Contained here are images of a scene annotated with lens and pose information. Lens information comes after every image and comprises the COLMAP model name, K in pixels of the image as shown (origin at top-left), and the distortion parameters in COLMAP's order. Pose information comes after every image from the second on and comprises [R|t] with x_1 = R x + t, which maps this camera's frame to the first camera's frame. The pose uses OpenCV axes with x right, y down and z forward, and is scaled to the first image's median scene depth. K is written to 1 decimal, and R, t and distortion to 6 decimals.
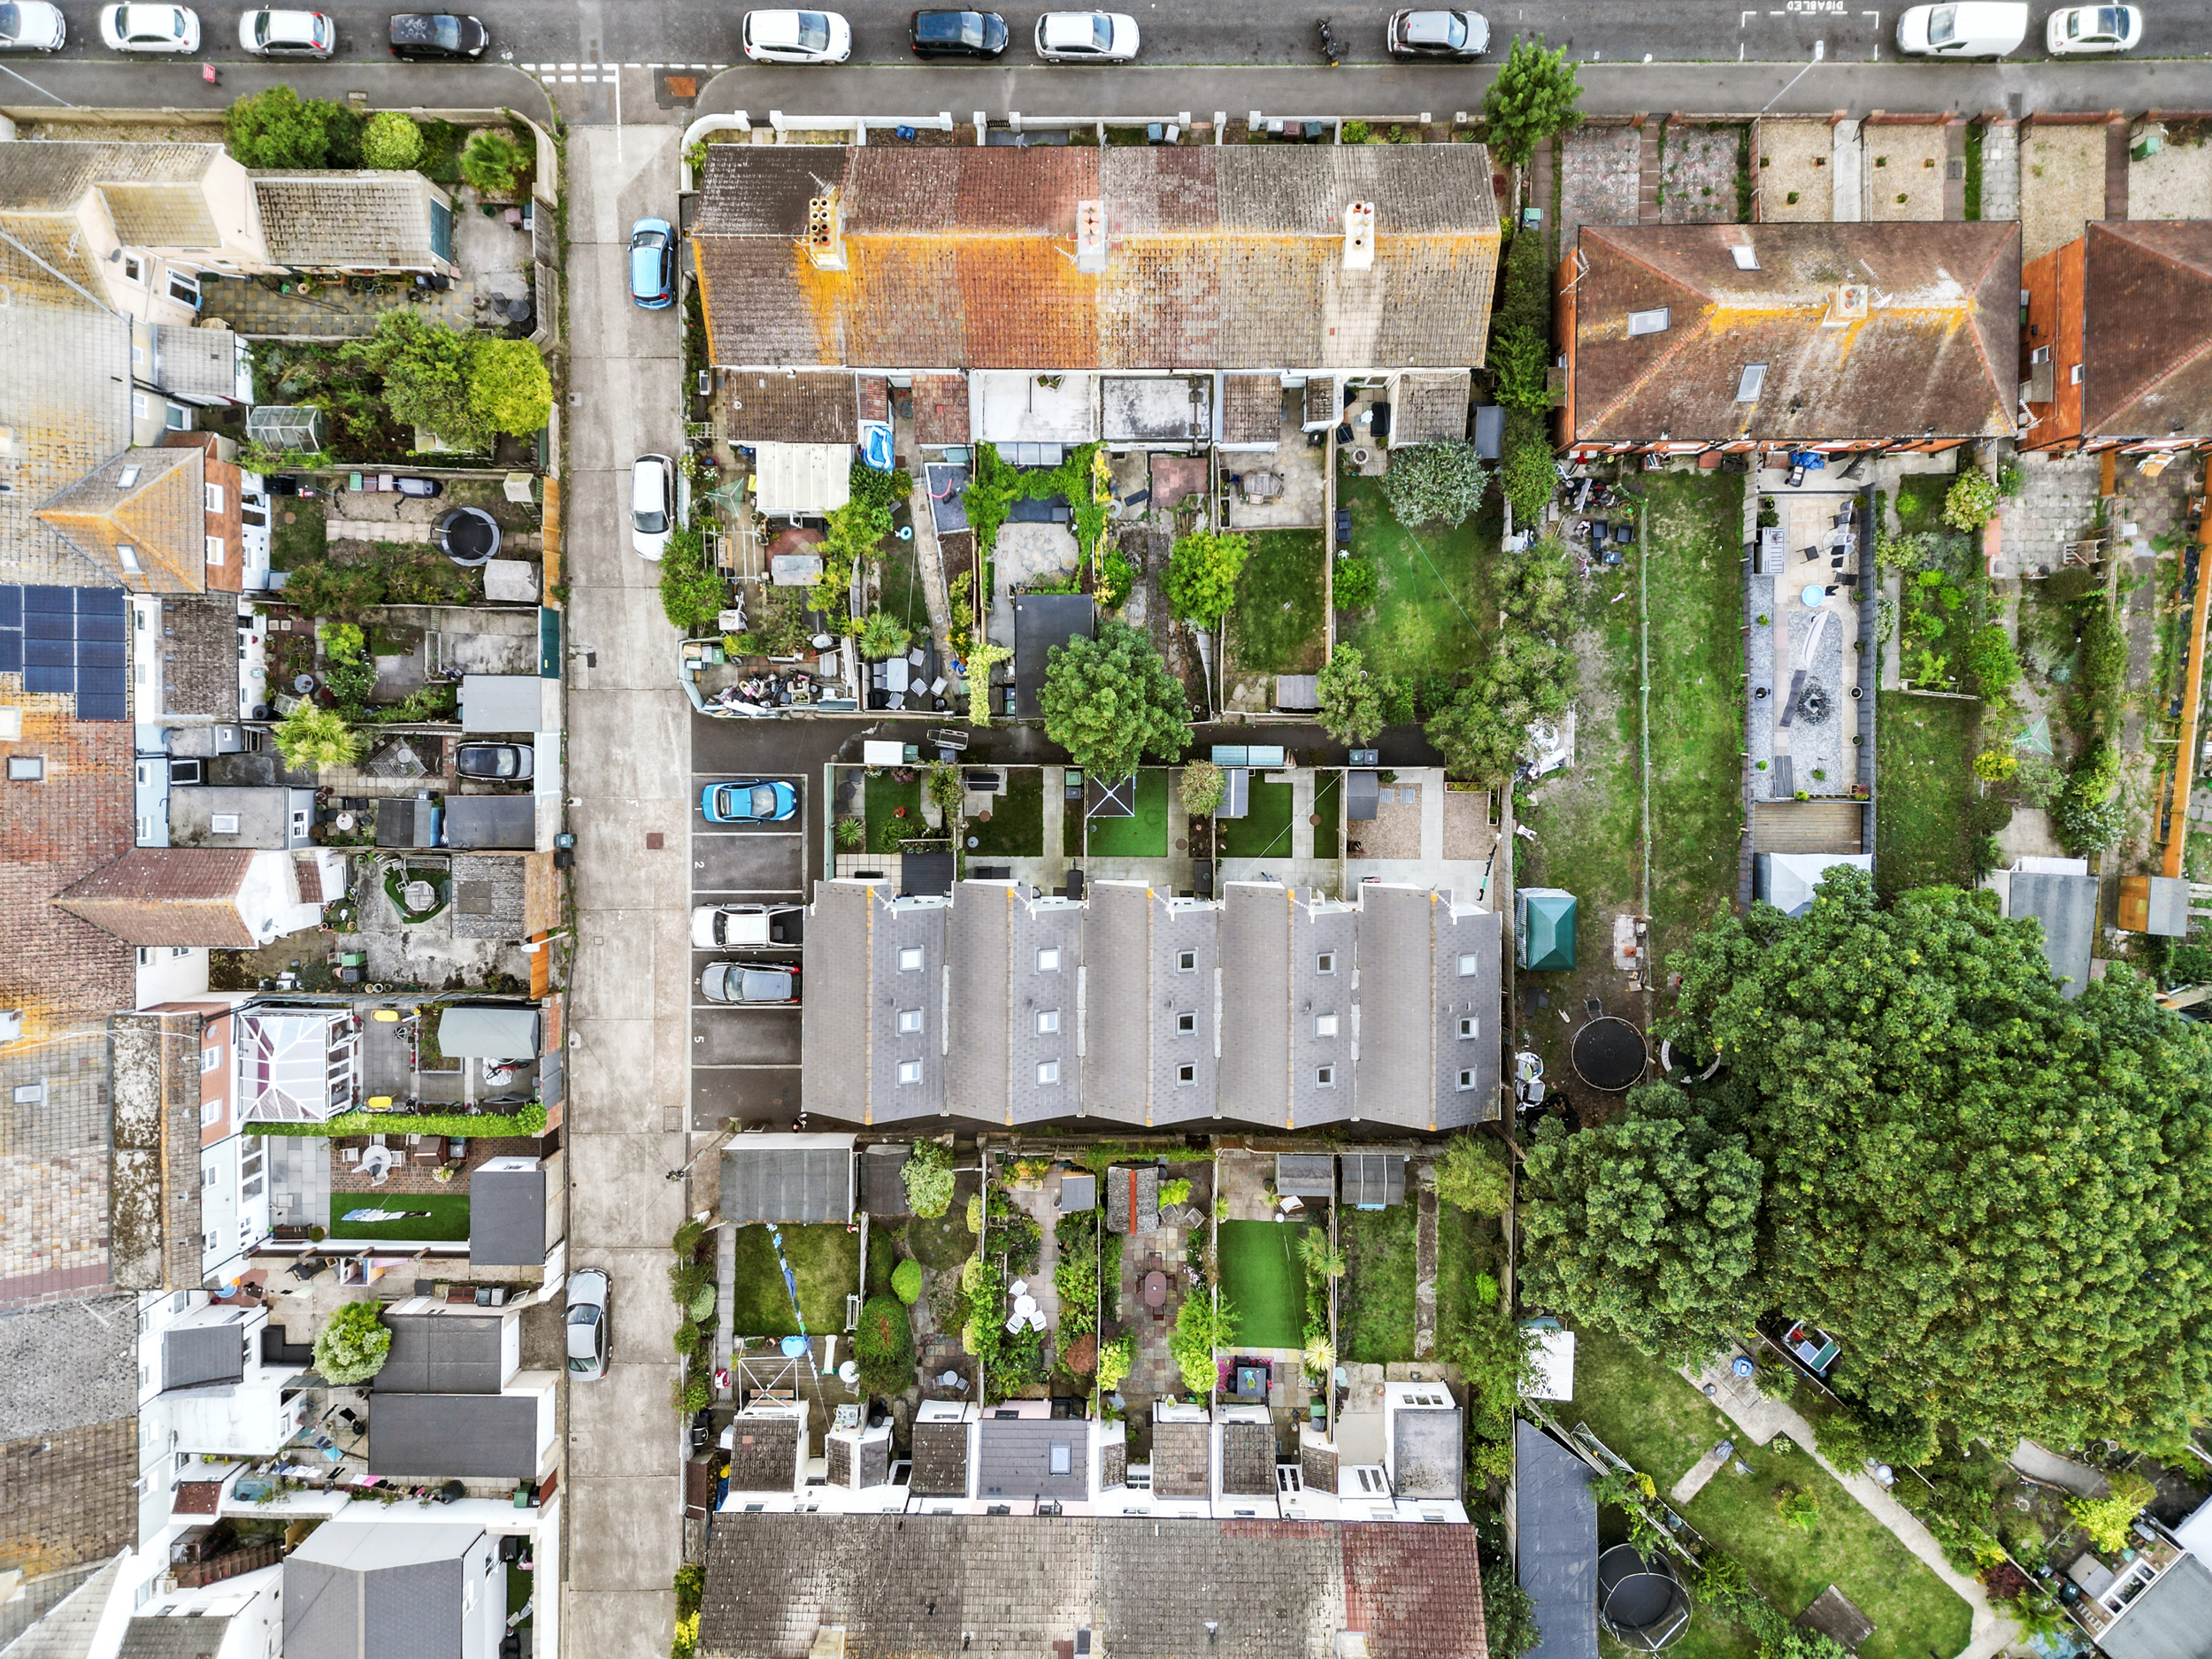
lens RADIAL K [[1564.5, 0, 1115.2], [0, 1564.5, 760.7], [0, 0, 1]] dist [0.087780, -0.079921]
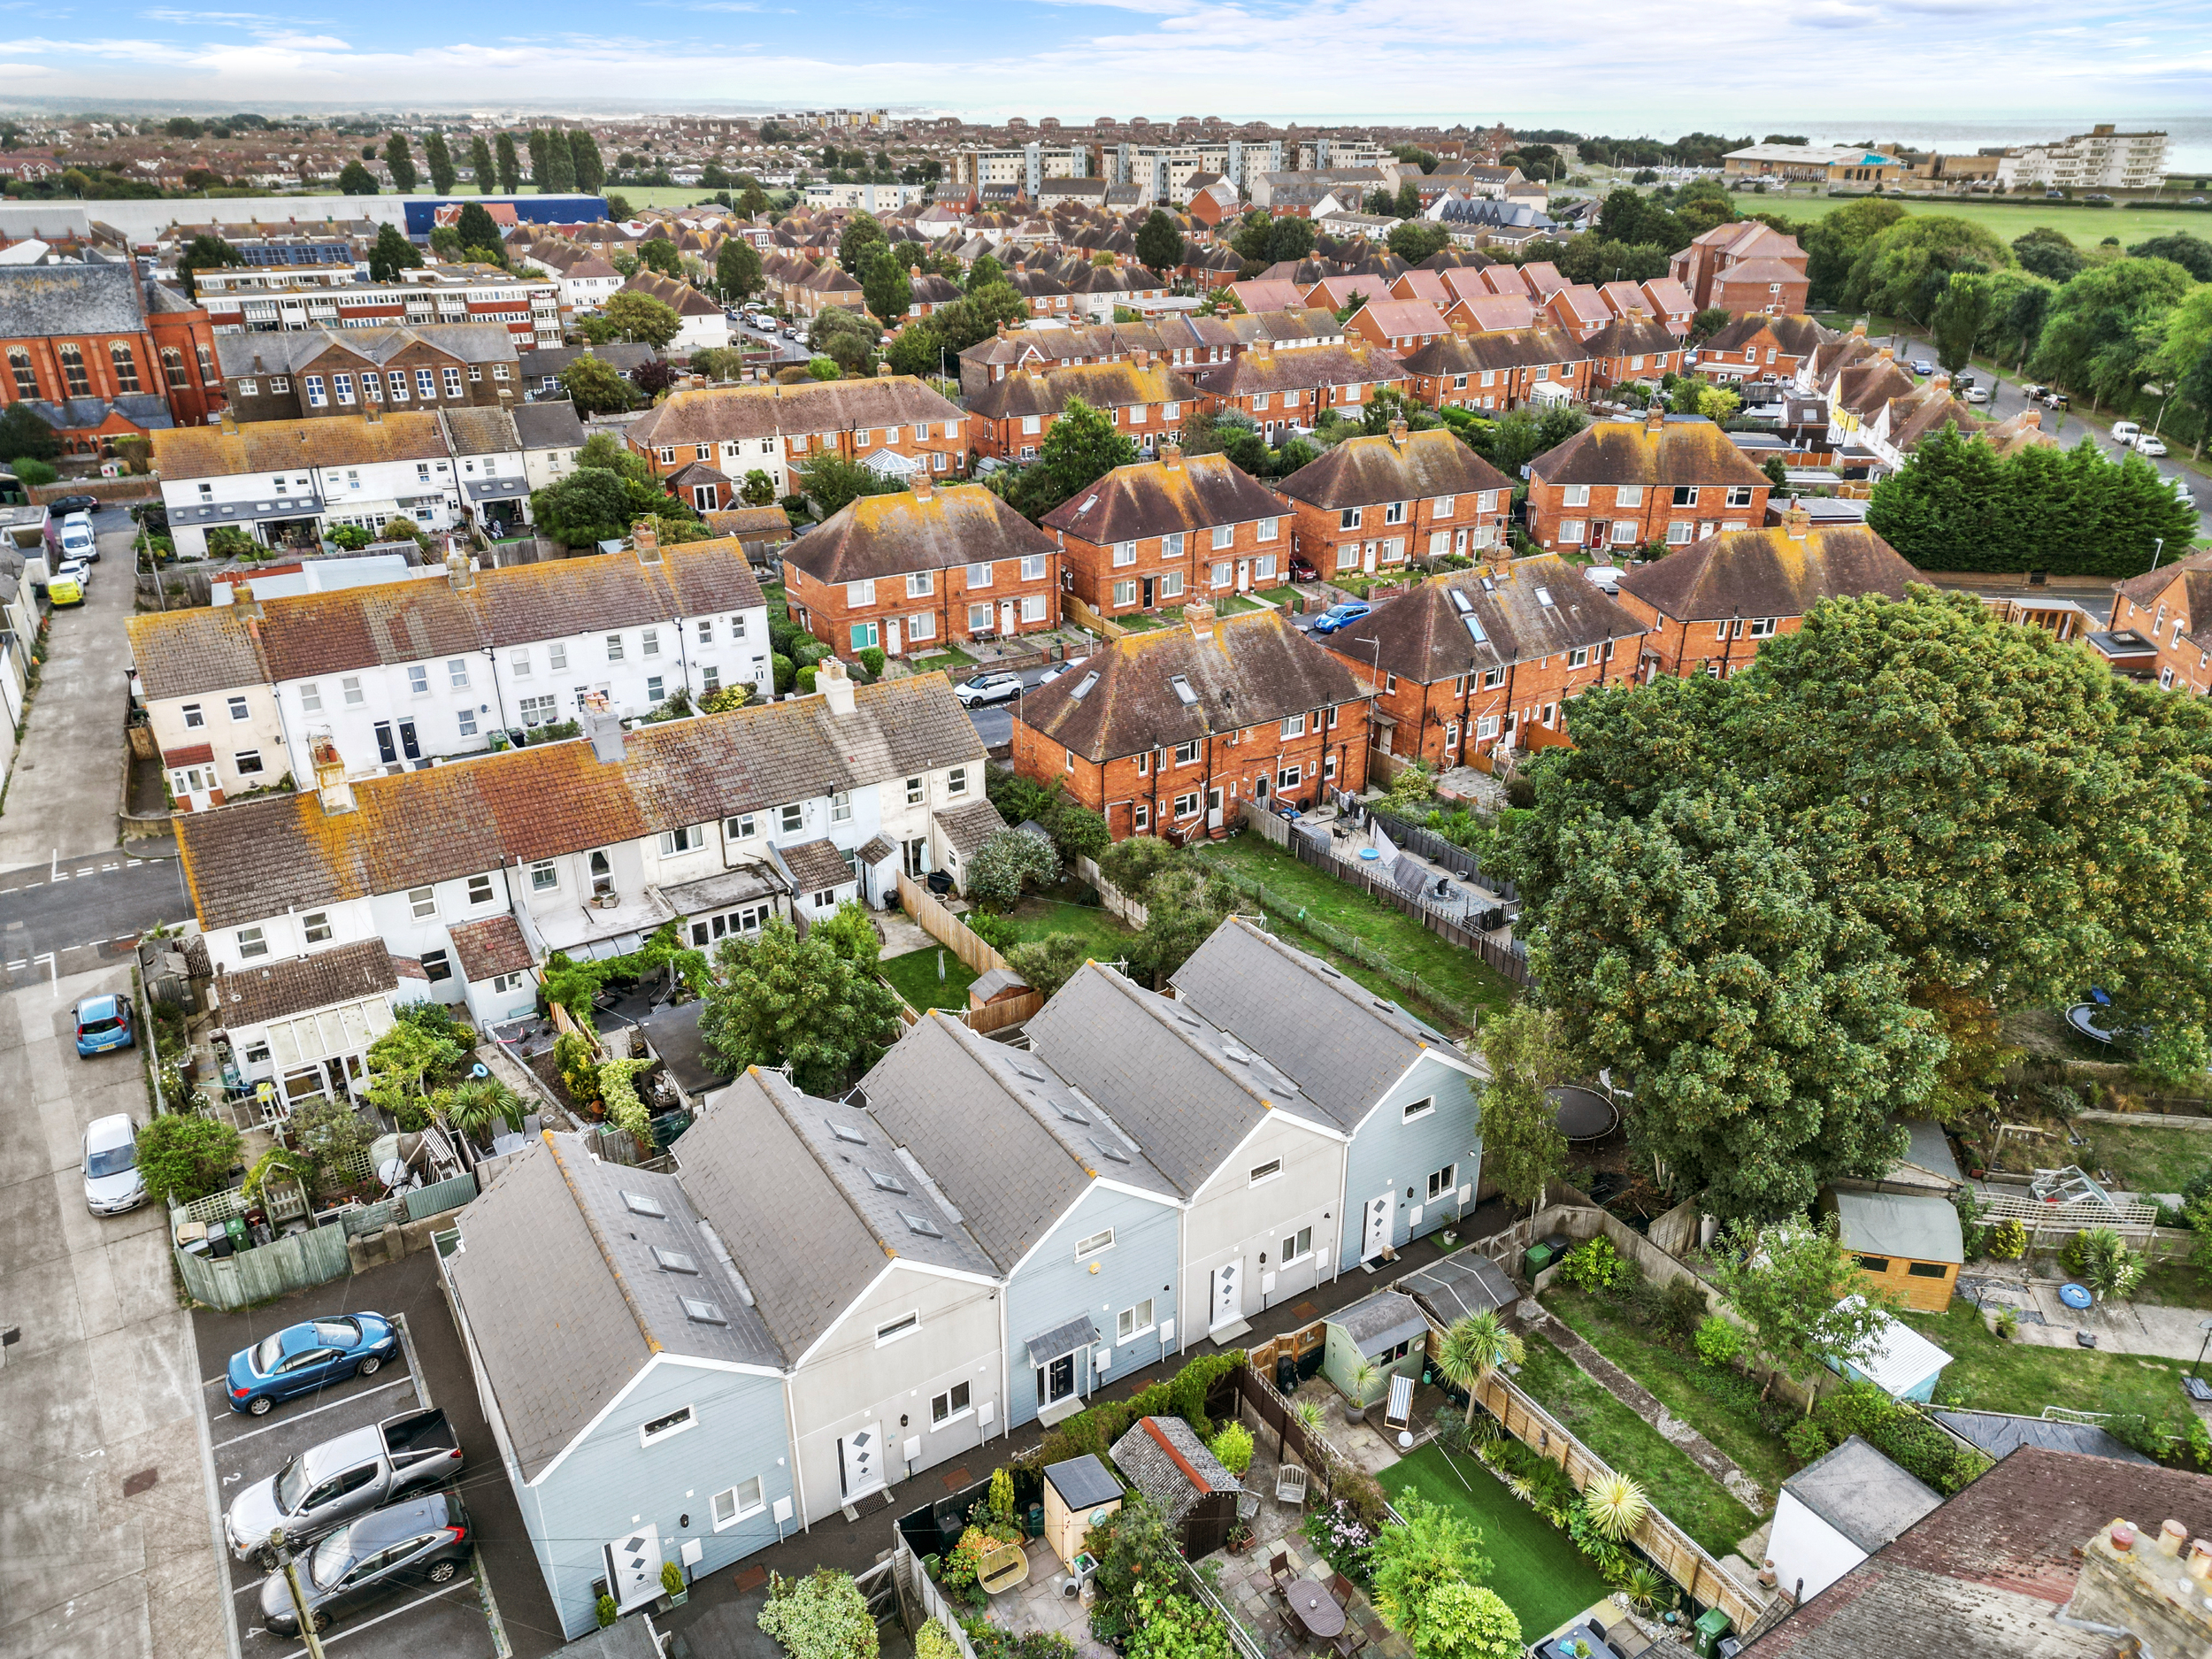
lens RADIAL K [[1545.5, 0, 1114.0], [0, 1545.5, 810.8], [0, 0, 1]] dist [0.089971, -0.087868]
pose [[0.843034, -0.213684, 0.493592, -0.229197], [0.537854, 0.330369, -0.775609, 0.622760], [0.002668, 0.919345, 0.393444, 0.558217]]
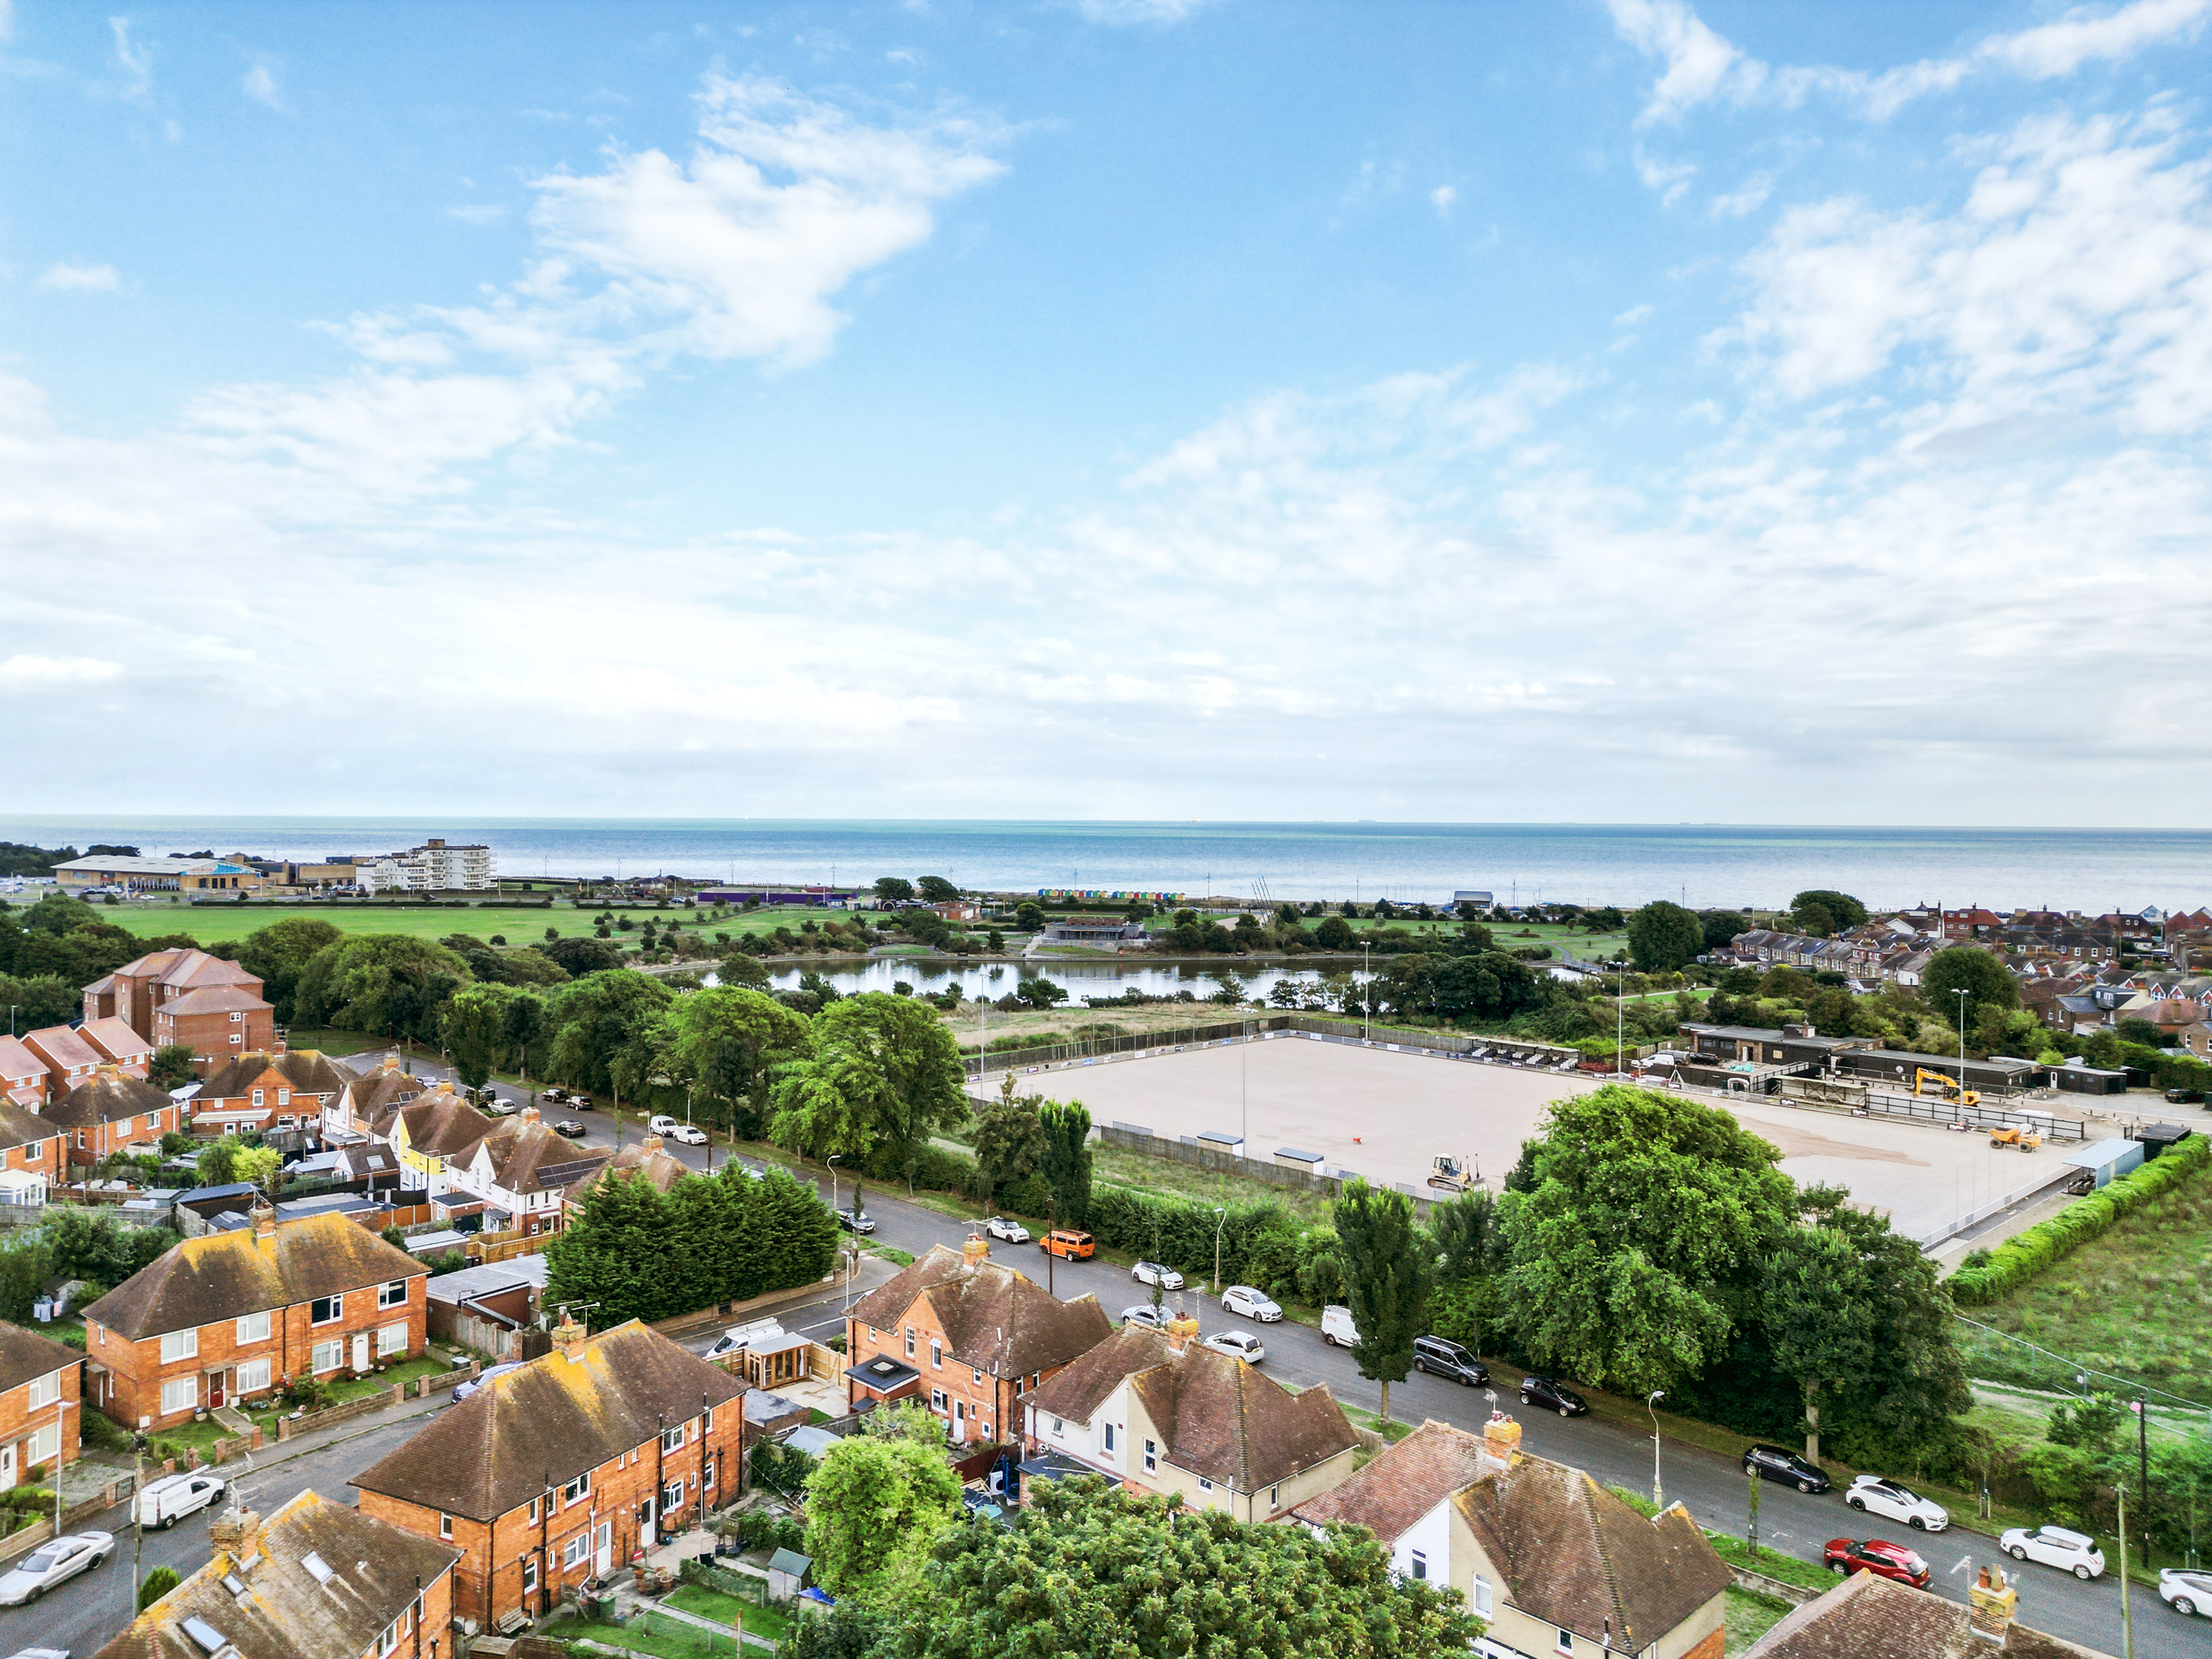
lens RADIAL K [[1516.9, 0, 1112.4], [0, 1516.9, 826.5], [0, 0, 1]] dist [0.081480, -0.082756]
pose [[0.040536, 0.001516, 0.999177, -0.090969], [0.999153, -0.007129, -0.040524, 0.241659], [0.007062, 0.999973, -0.001803, 0.503451]]
